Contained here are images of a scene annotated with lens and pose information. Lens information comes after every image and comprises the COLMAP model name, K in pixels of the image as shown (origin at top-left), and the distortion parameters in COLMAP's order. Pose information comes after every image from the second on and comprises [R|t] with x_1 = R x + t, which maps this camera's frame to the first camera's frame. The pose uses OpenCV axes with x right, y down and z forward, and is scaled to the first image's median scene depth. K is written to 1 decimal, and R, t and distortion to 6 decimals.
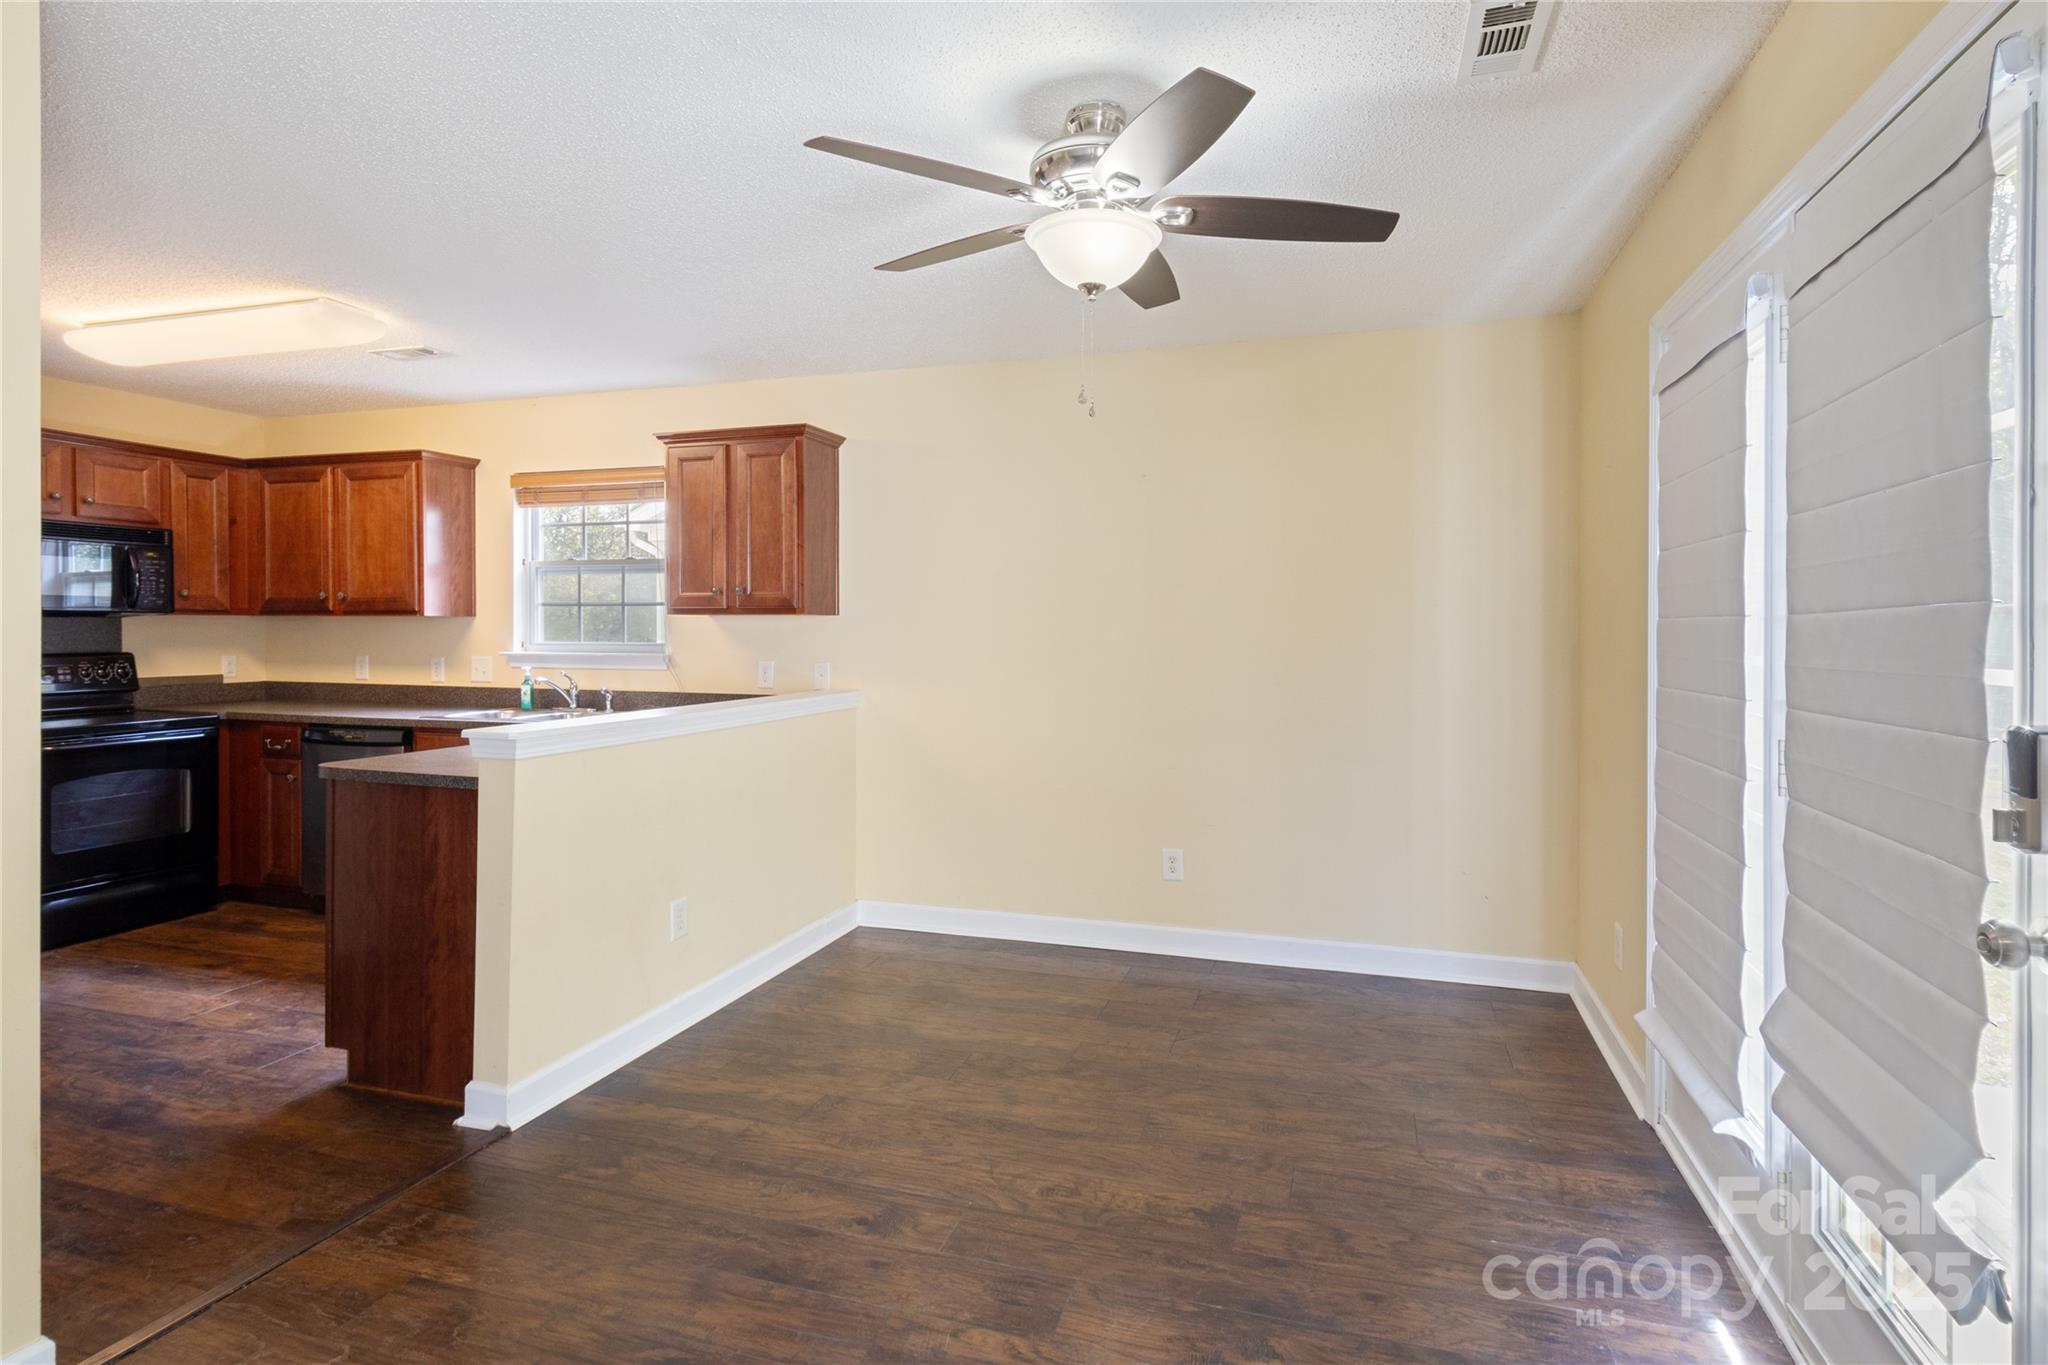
lens RADIAL K [[1032.9, 0, 1032.0], [0, 1032.9, 634.0], [0, 0, 1]] dist [0.004745, 0.001884]
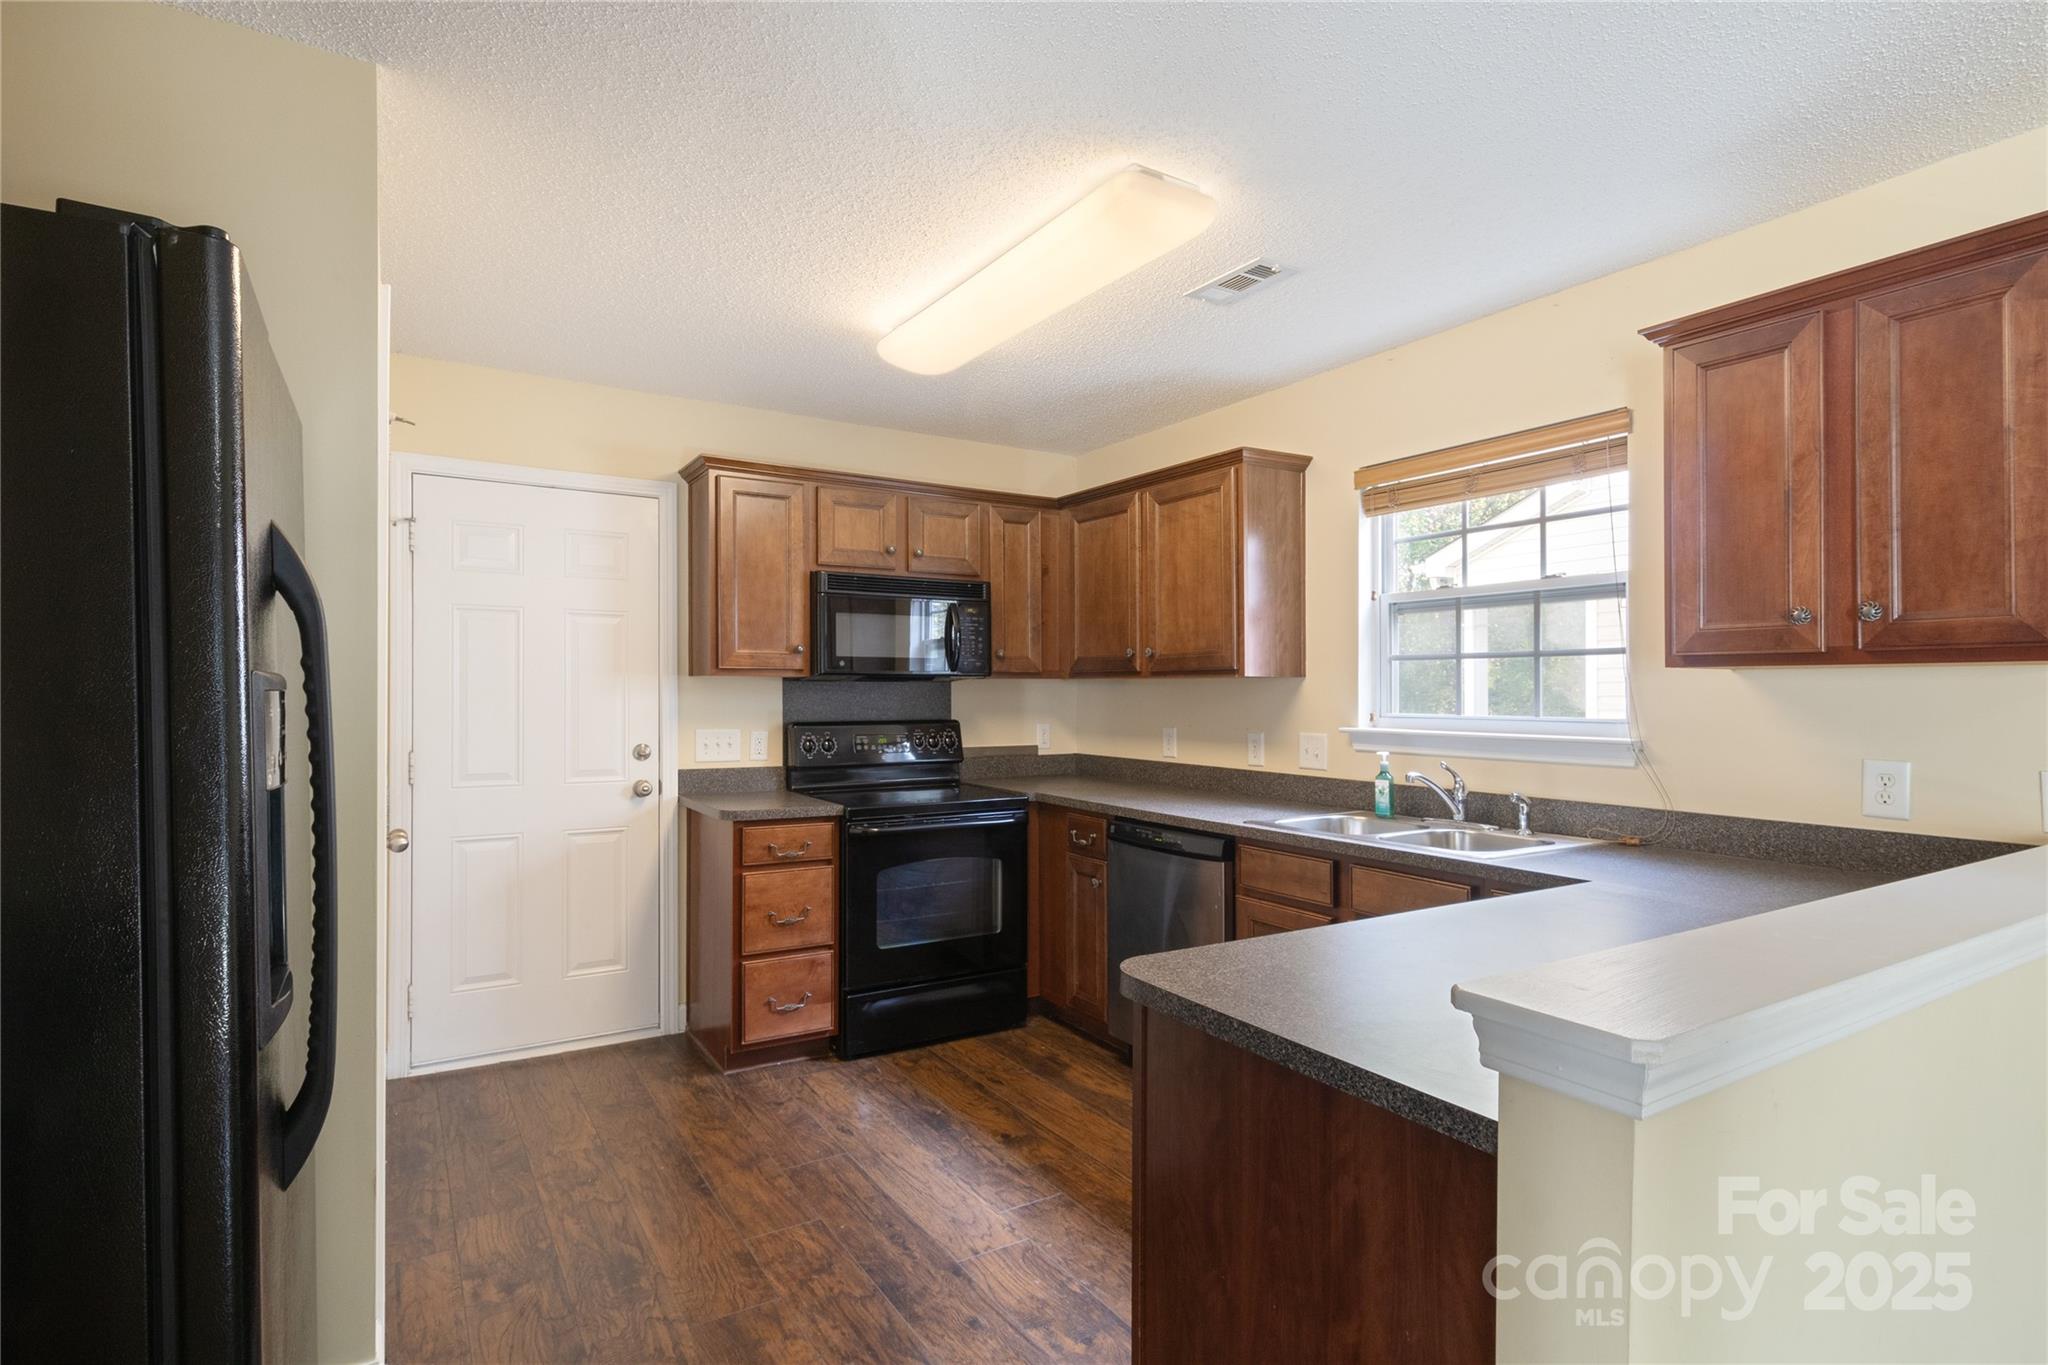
lens RADIAL K [[1032.9, 0, 1021.5], [0, 1032.9, 691.0], [0, 0, 1]] dist [0.004745, 0.001884]
pose [[0.760834, -0.001873, -0.648943, -0.238006], [-0.003009, 0.999975, -0.006414, -0.002196], [0.648939, 0.006833, 0.760810, 0.349492]]
